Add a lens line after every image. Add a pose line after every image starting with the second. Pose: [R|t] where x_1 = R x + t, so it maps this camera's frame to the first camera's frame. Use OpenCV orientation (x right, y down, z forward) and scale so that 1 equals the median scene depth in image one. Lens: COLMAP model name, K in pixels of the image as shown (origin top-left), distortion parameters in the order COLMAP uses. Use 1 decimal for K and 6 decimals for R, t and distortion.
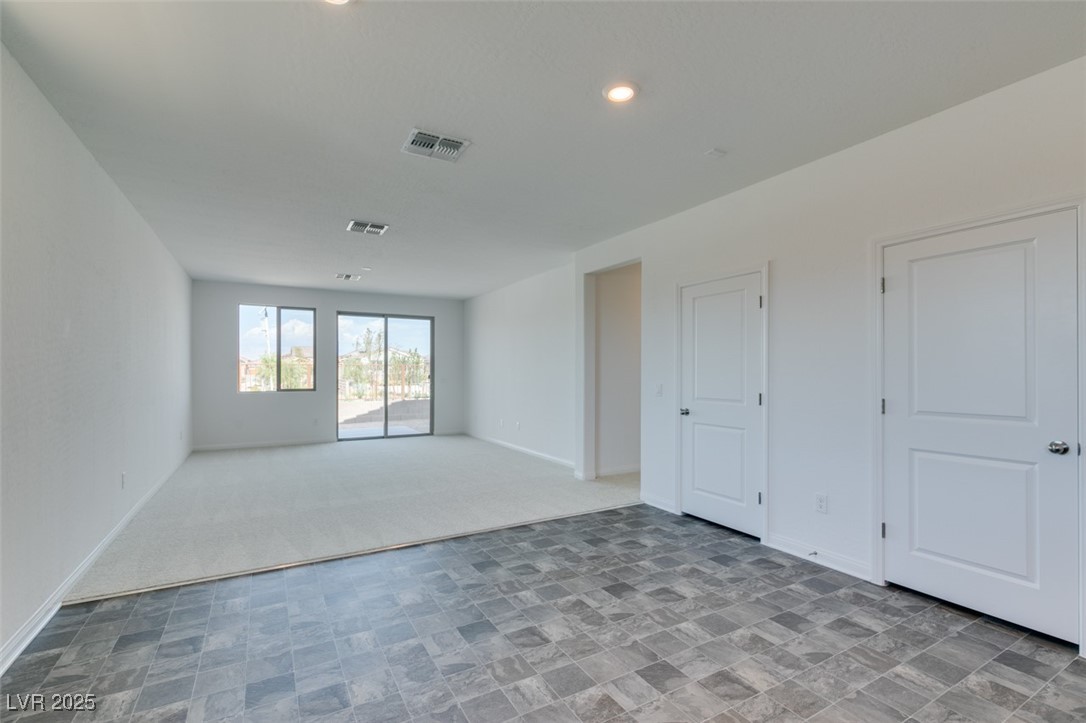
lens RADIAL K [[485.9, 0, 540.3], [0, 485.9, 363.6], [0, 0, 1]] dist [0.002620, -0.000220]
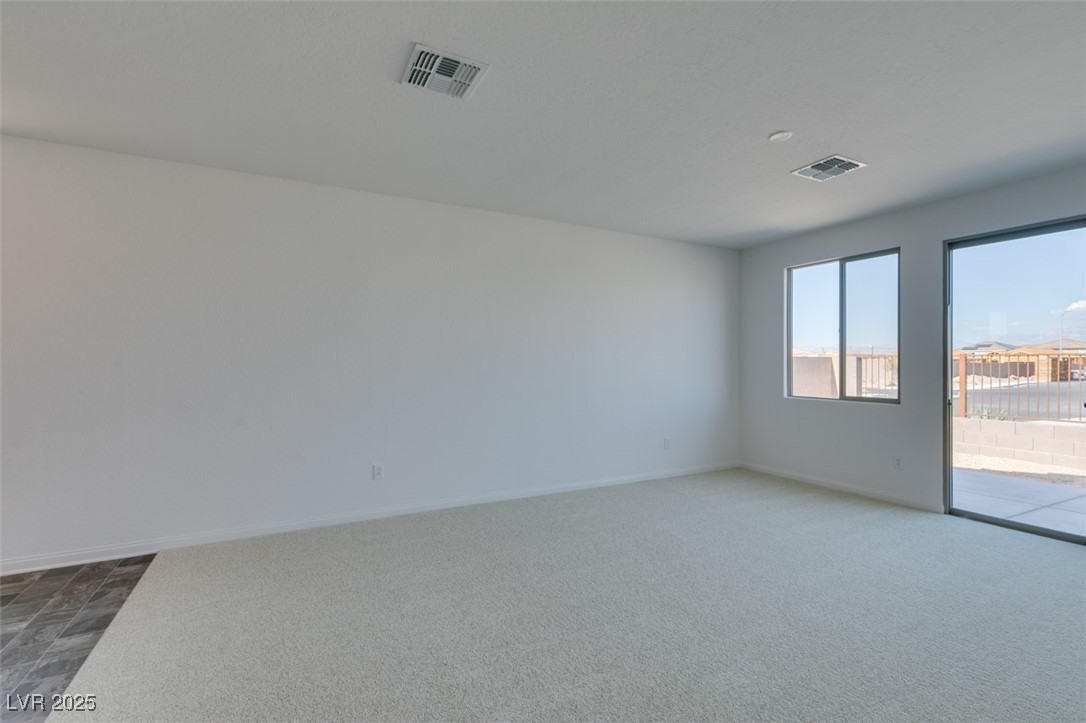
lens RADIAL K [[487.0, 0, 544.6], [0, 487.0, 378.3], [0, 0, 1]] dist [0.000418, -0.000165]
pose [[-0.019351, 0.027517, -0.999434, 0.073925], [0.012316, 0.999552, 0.027282, 0.008923], [0.999737, -0.011781, -0.019681, 0.644744]]
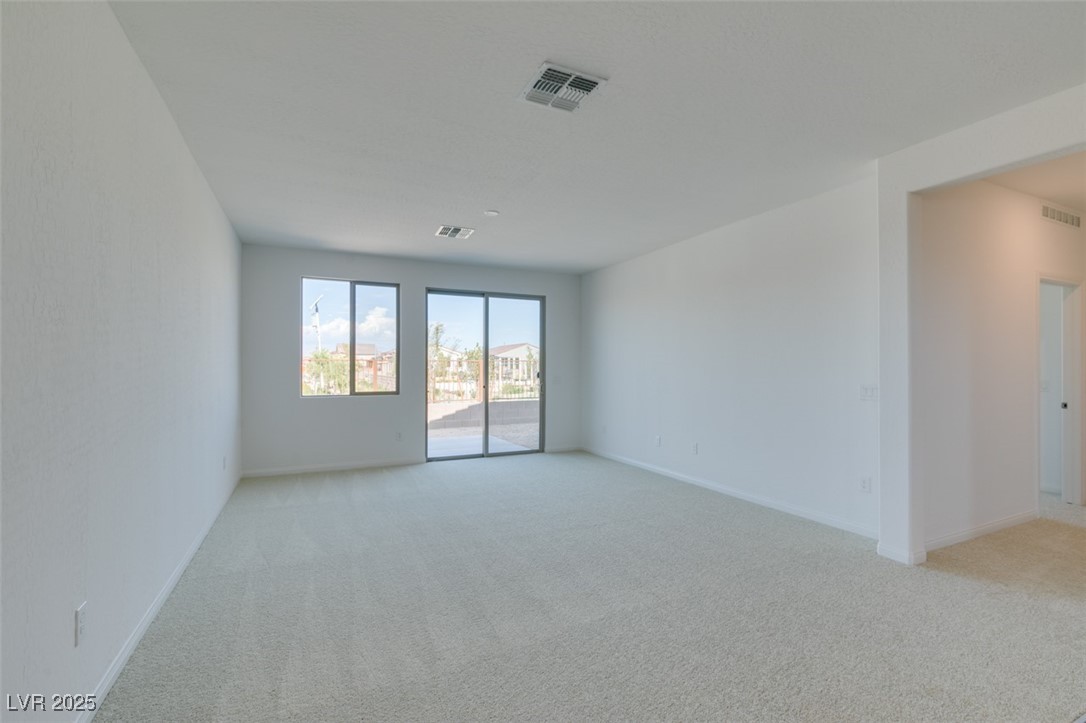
lens RADIAL K [[476.1, 0, 536.3], [0, 476.1, 357.4], [0, 0, 1]] dist [-0.000288, -0.000021]
pose [[0.997276, -0.002942, -0.073695, -0.205356], [0.002607, 0.999986, -0.004650, 0.003027], [0.073708, 0.004445, 0.997270, 0.296537]]
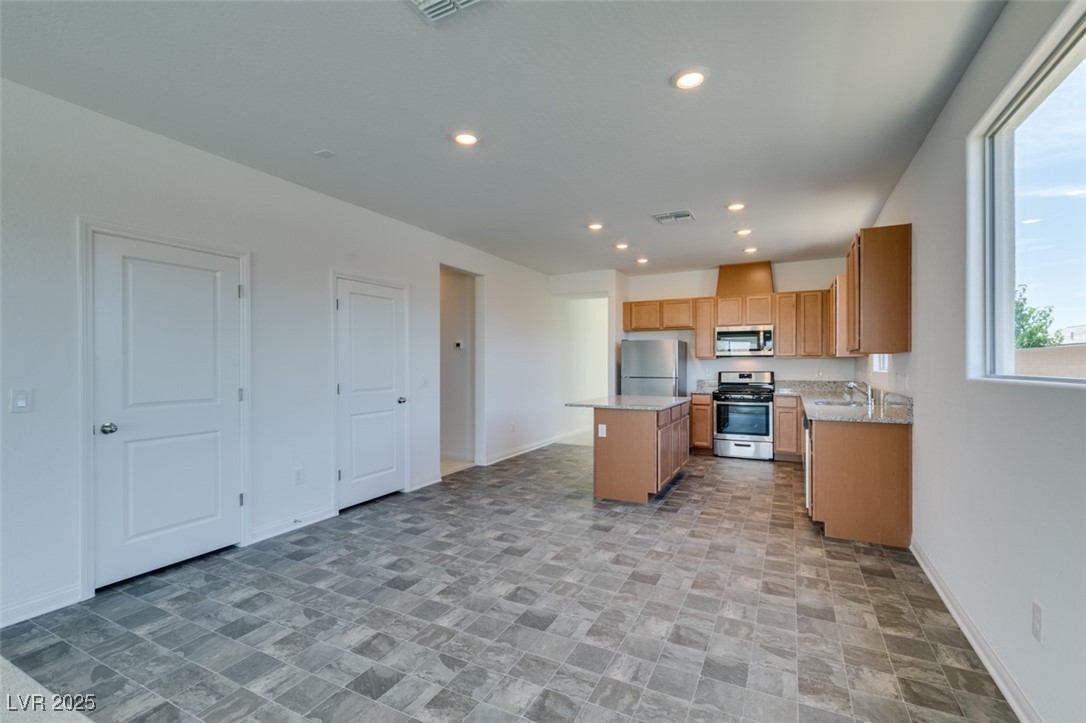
lens RADIAL K [[485.9, 0, 540.3], [0, 485.9, 363.6], [0, 0, 1]] dist [0.002620, -0.000220]
pose [[-0.545805, -0.000387, 0.837912, -0.286335], [-0.012825, 0.999887, -0.007893, 0.005710], [-0.837814, -0.015054, -0.545748, 0.451552]]
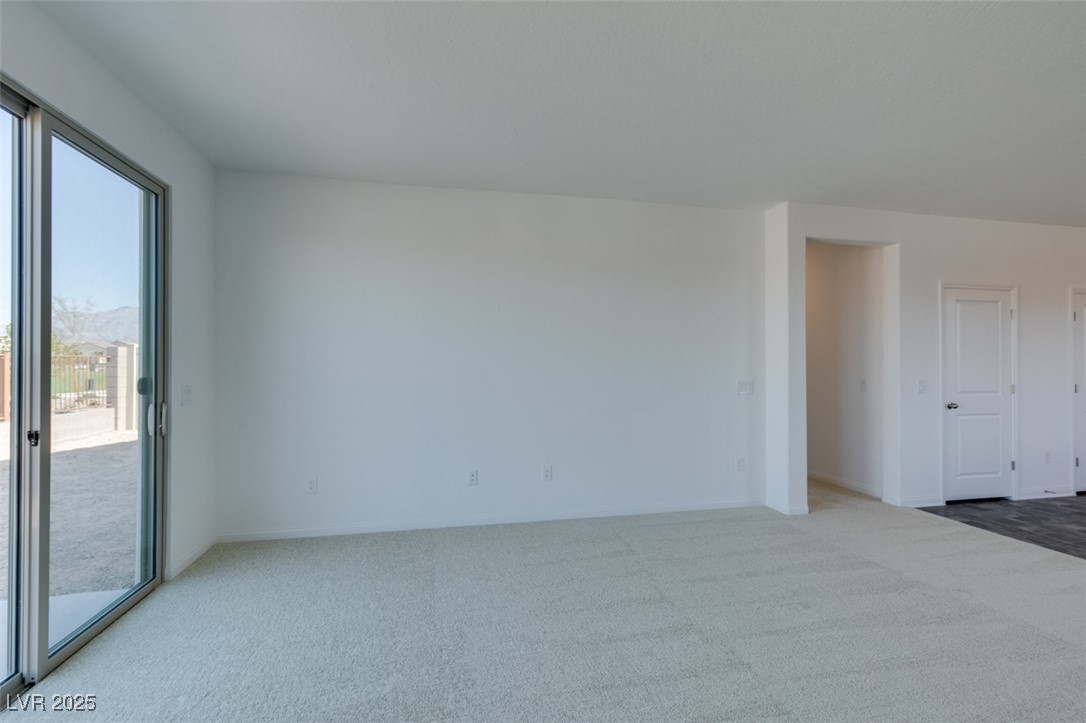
lens RADIAL K [[462.9, 0, 542.8], [0, 462.9, 364.1], [0, 0, 1]] dist [0.002554, 0.000482]
pose [[0.303914, 0.004829, 0.952687, -0.486172], [-0.013794, 0.999905, -0.000668, 0.010611], [-0.952600, -0.012938, 0.303952, 0.797449]]
